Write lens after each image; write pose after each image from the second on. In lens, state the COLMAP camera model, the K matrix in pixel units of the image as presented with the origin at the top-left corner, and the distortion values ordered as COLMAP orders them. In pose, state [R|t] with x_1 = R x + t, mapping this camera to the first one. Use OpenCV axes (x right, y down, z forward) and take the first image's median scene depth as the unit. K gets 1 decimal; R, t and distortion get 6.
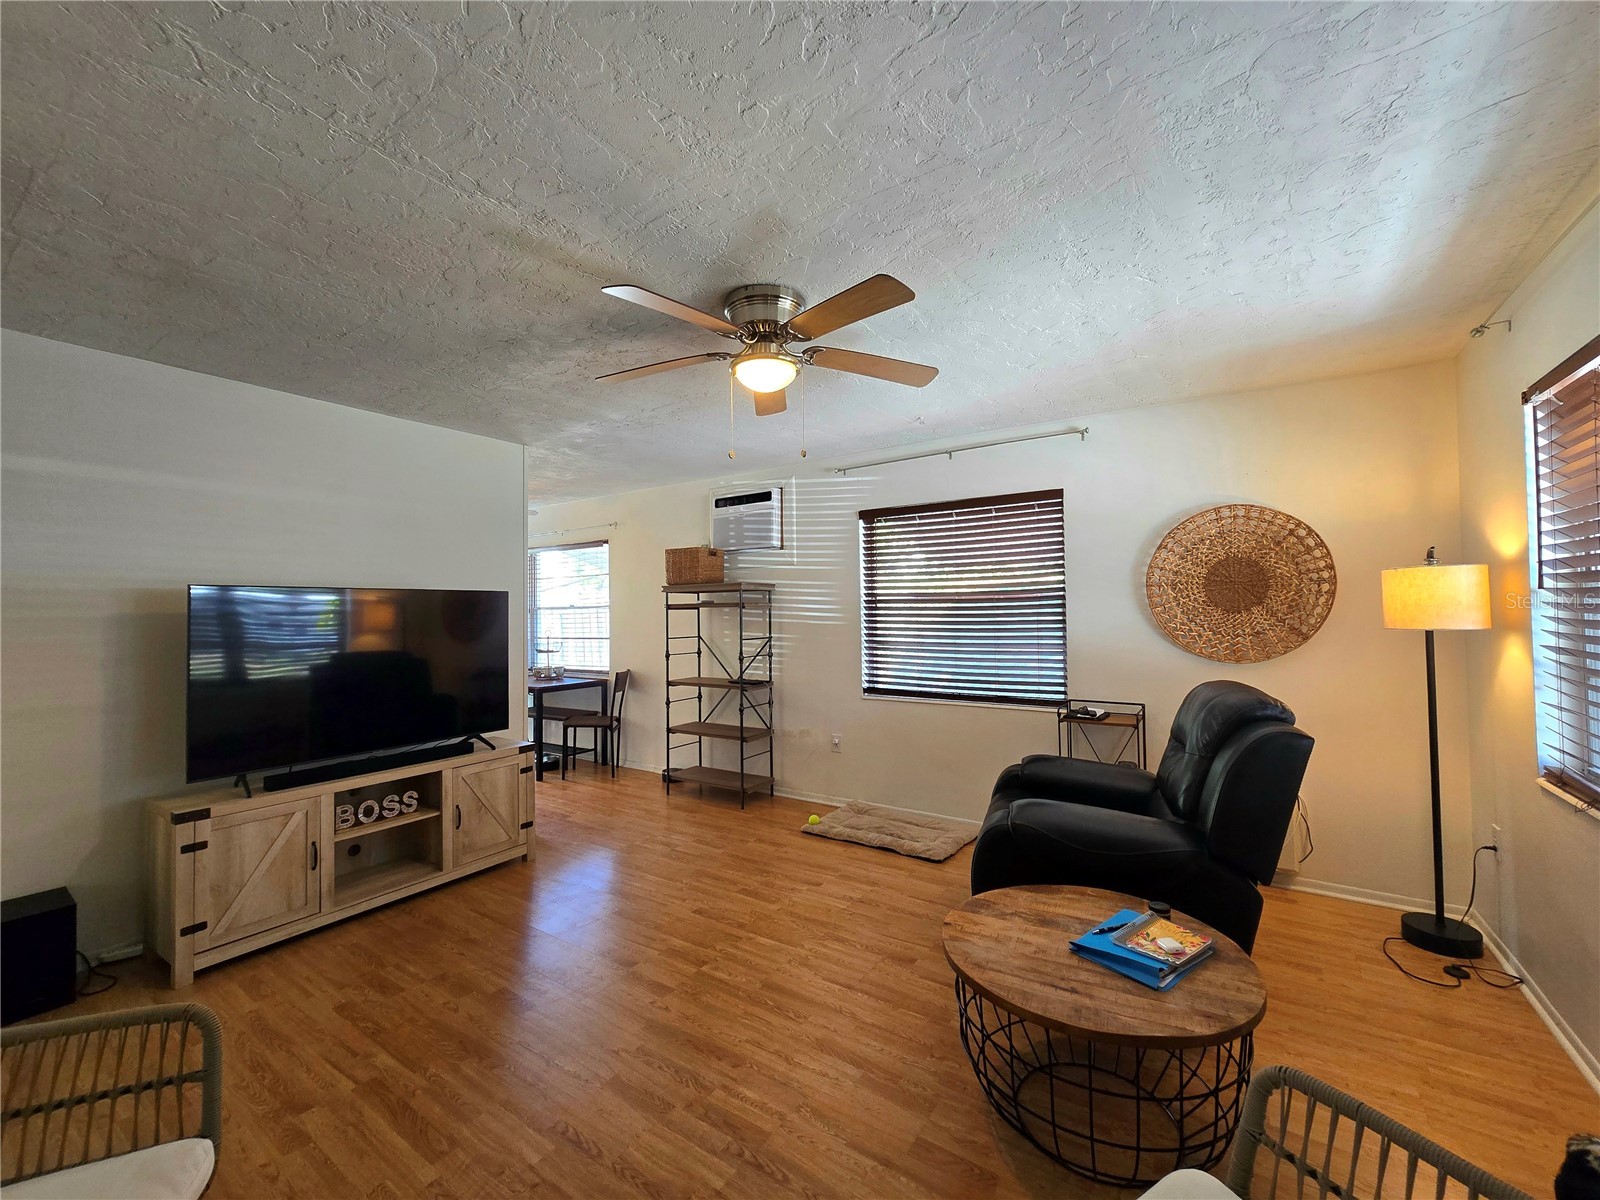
lens RADIAL K [[649.5, 0, 804.8], [0, 649.5, 594.6], [0, 0, 1]] dist [-0.001682, 0.000410]
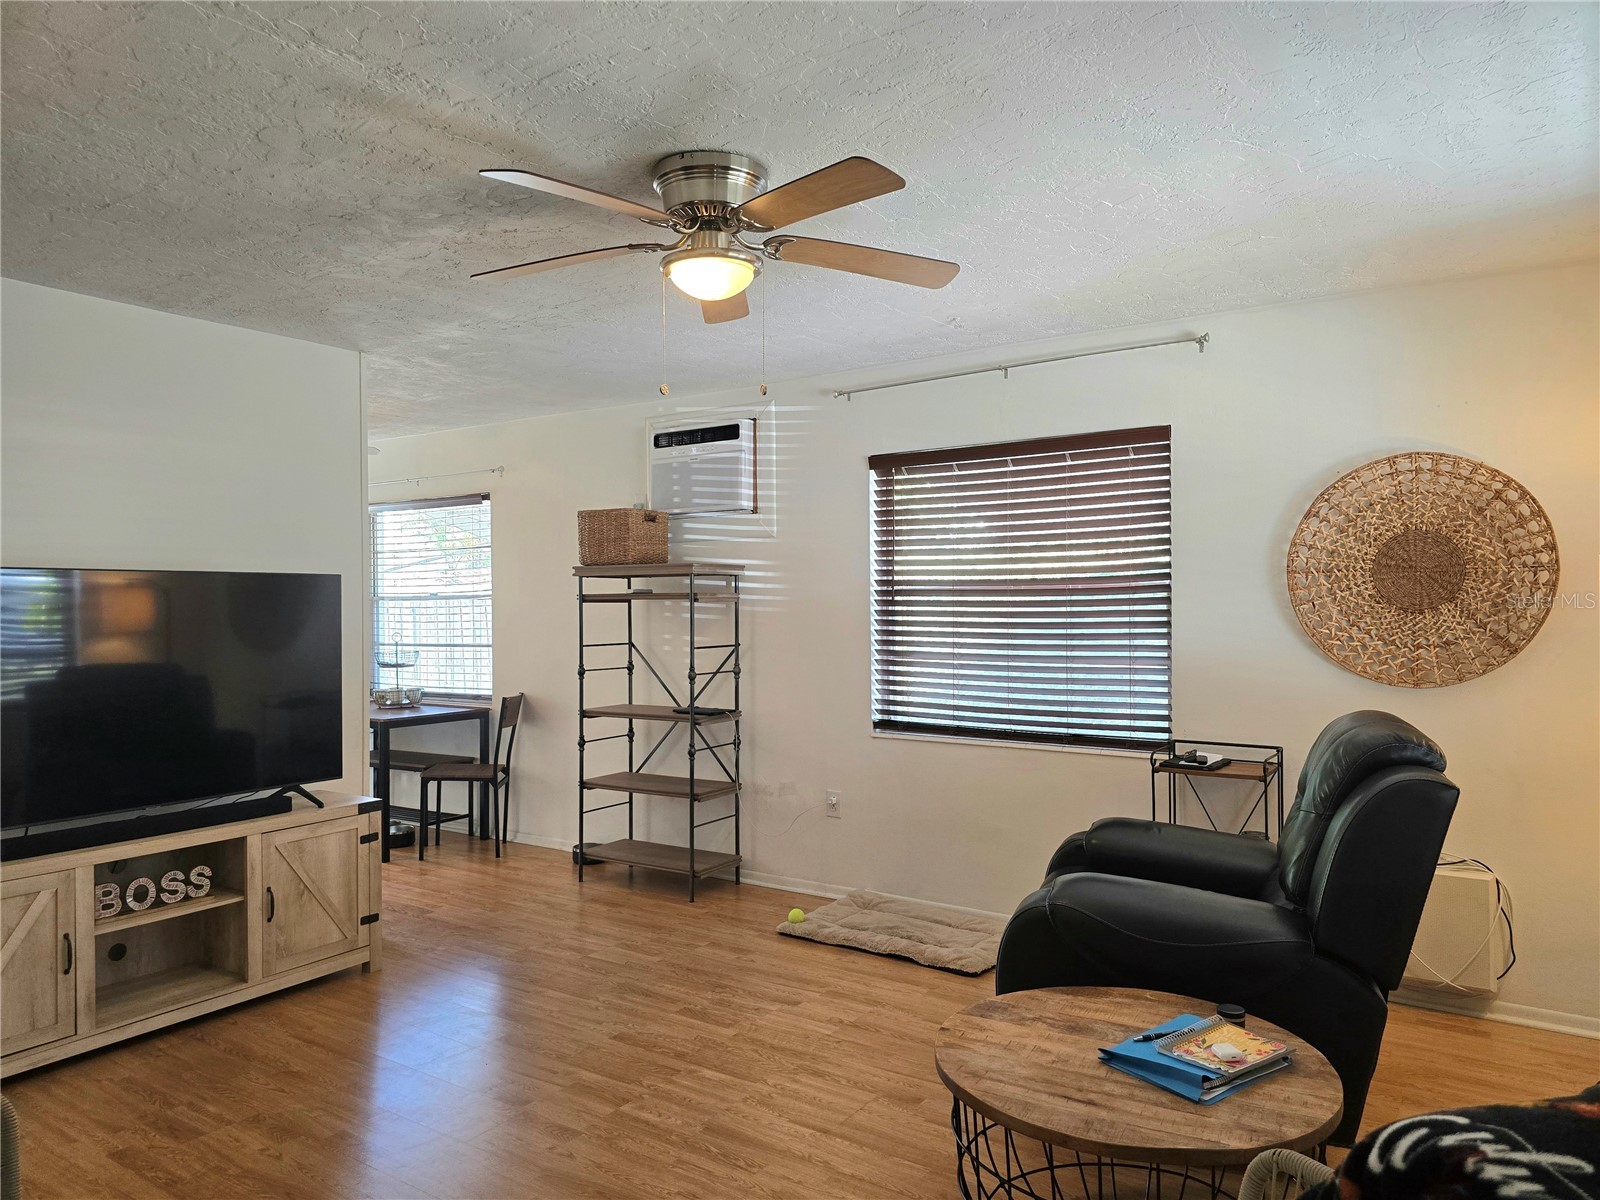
lens RADIAL K [[1066.5, 0, 807.7], [0, 1066.5, 604.9], [0, 0, 1]] dist [0.058503, -0.047563]
pose [[0.999968, 0.005888, -0.005399, 0.039175], [-0.005739, 0.999611, 0.027293, -0.008141], [0.005557, -0.027261, 0.999613, -0.134142]]
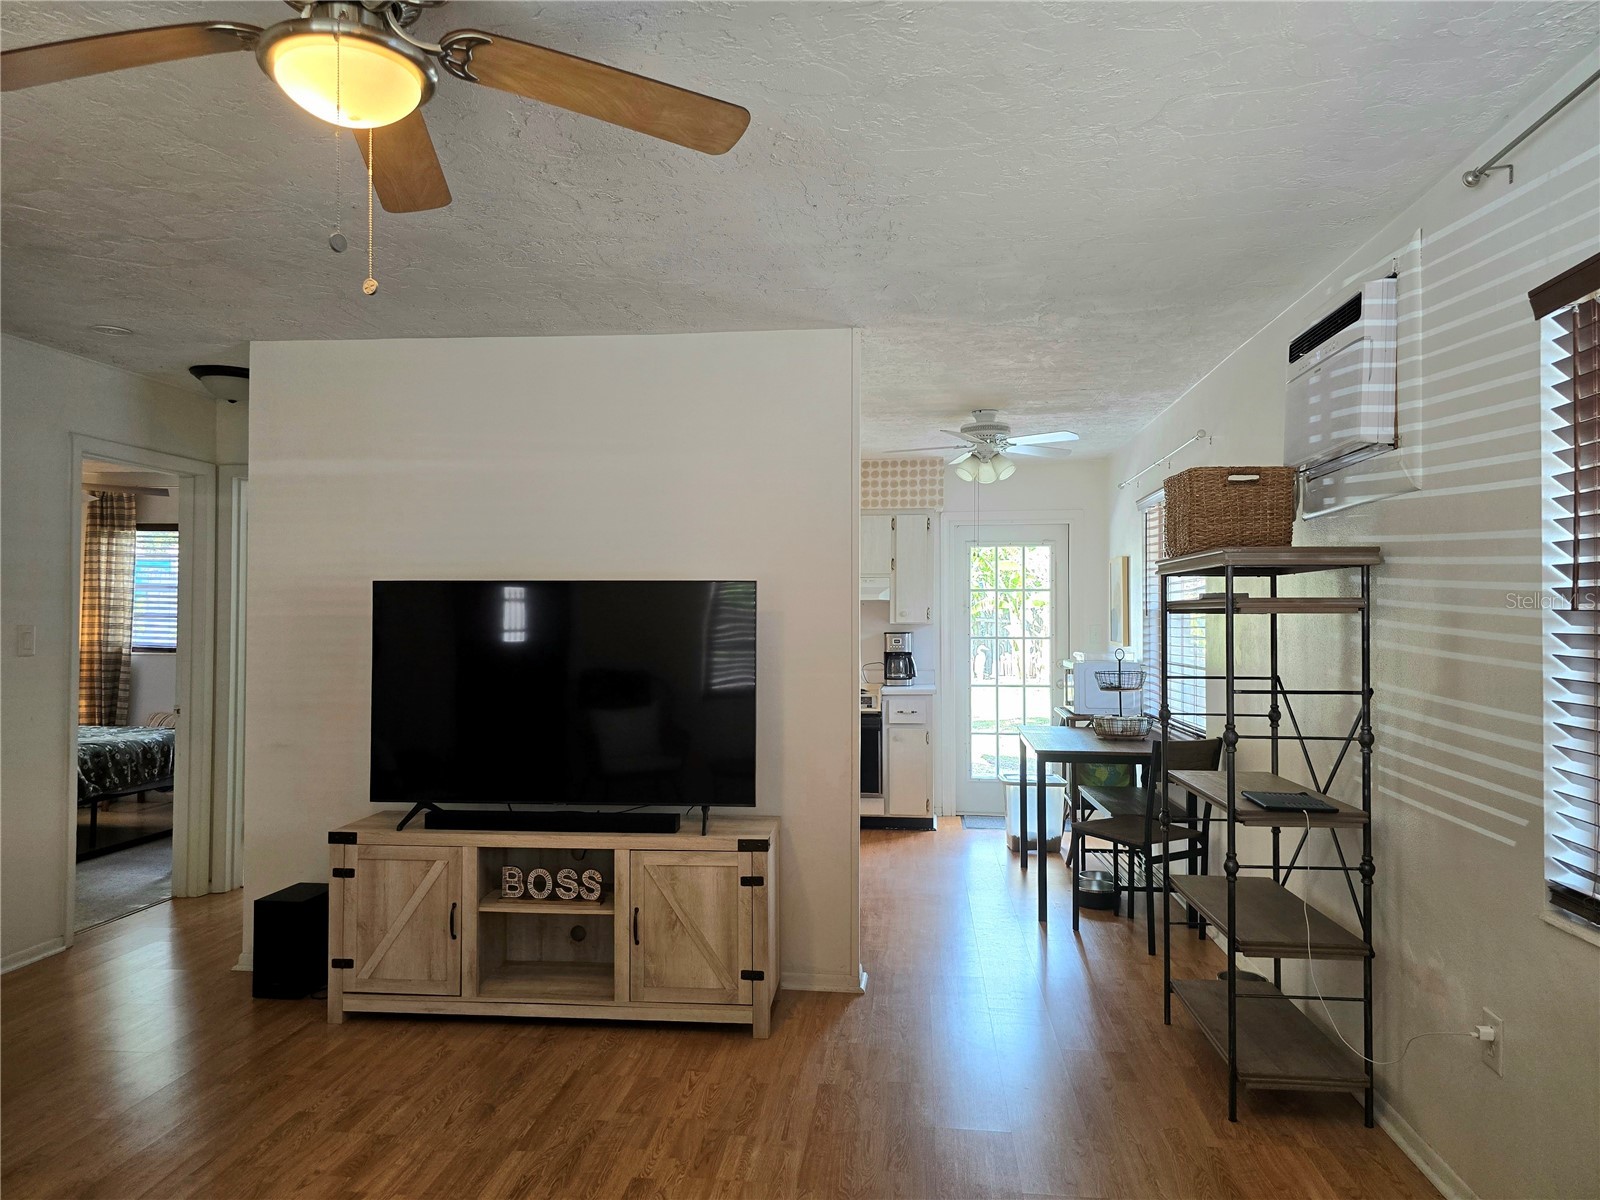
lens RADIAL K [[1077.6, 0, 800.0], [0, 1077.6, 600.0], [0, 0, 1]] dist [0.058792, -0.050650]
pose [[0.462225, -0.001366, -0.886762, 0.536652], [0.015182, 0.999864, 0.006373, 0.008315], [0.886633, -0.016409, 0.462183, 0.671943]]
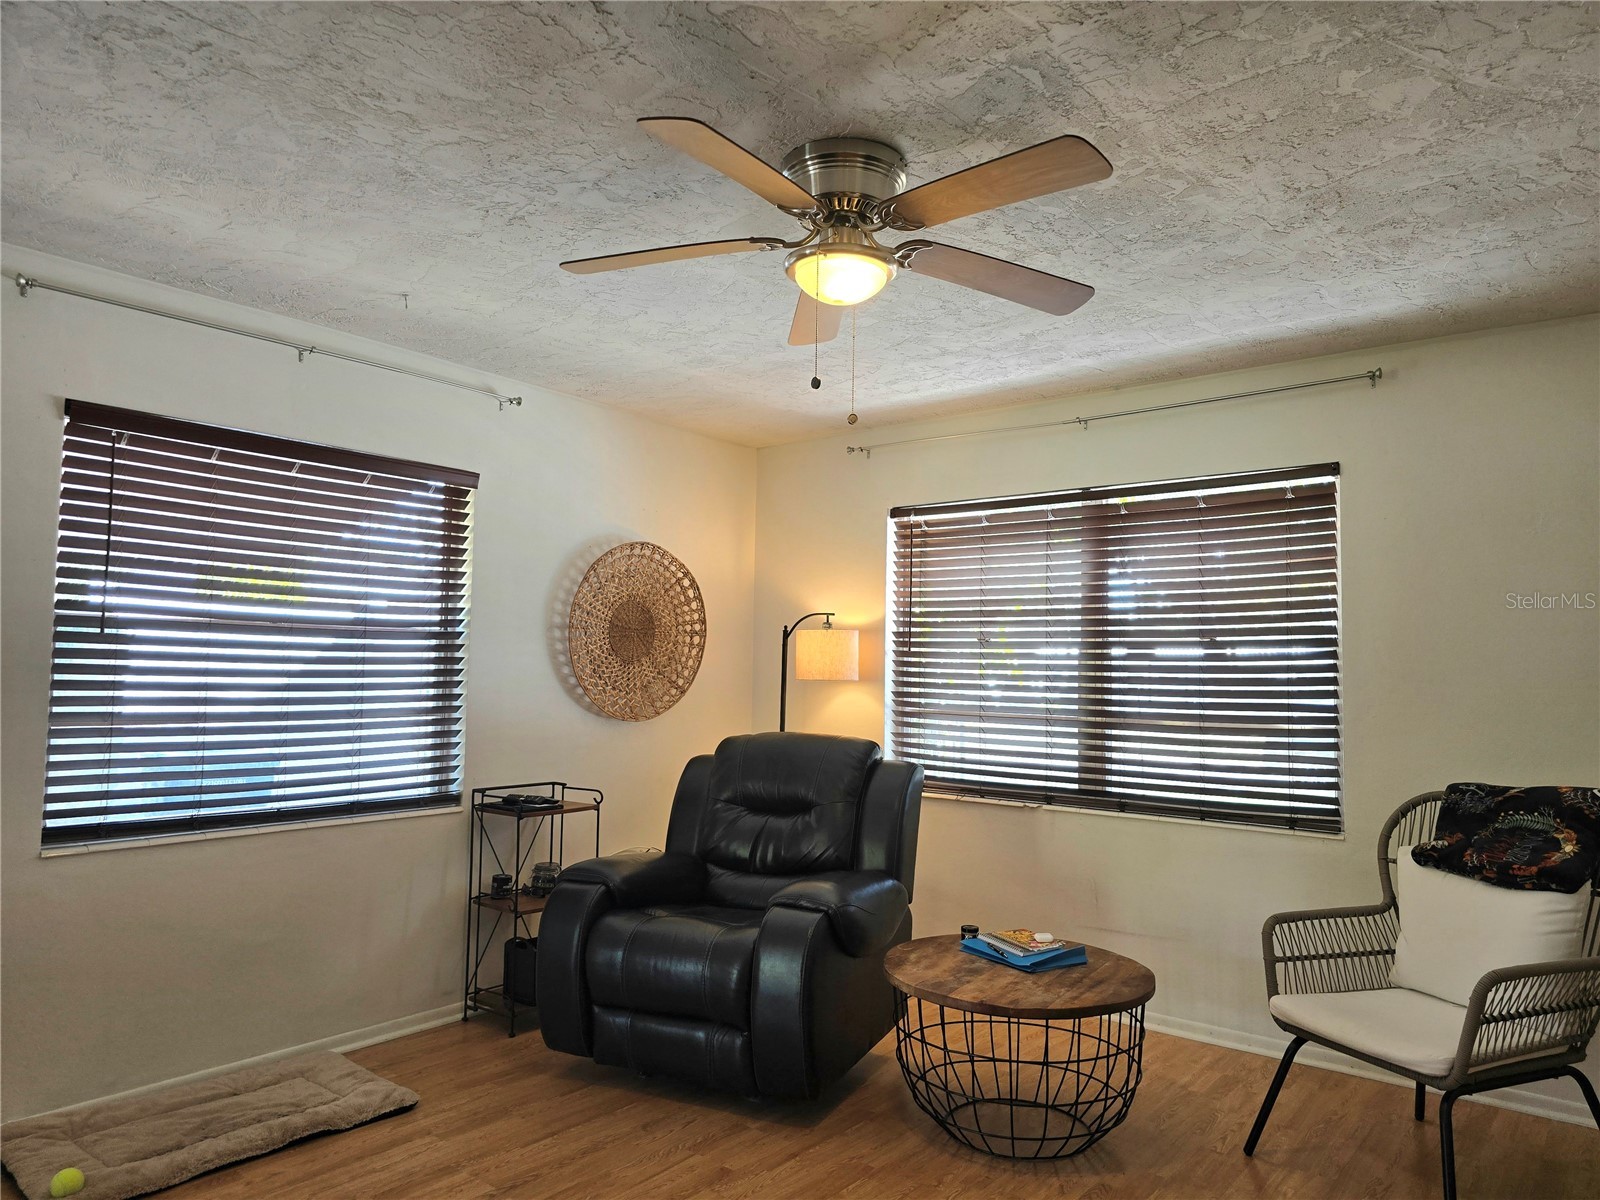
lens RADIAL K [[1066.5, 0, 807.7], [0, 1066.5, 604.9], [0, 0, 1]] dist [0.058503, -0.047563]
pose [[0.081281, 0.076419, 0.993757, -0.797953], [-0.044101, 0.996356, -0.073012, 0.045682], [-0.995715, -0.037891, 0.084355, 0.680053]]
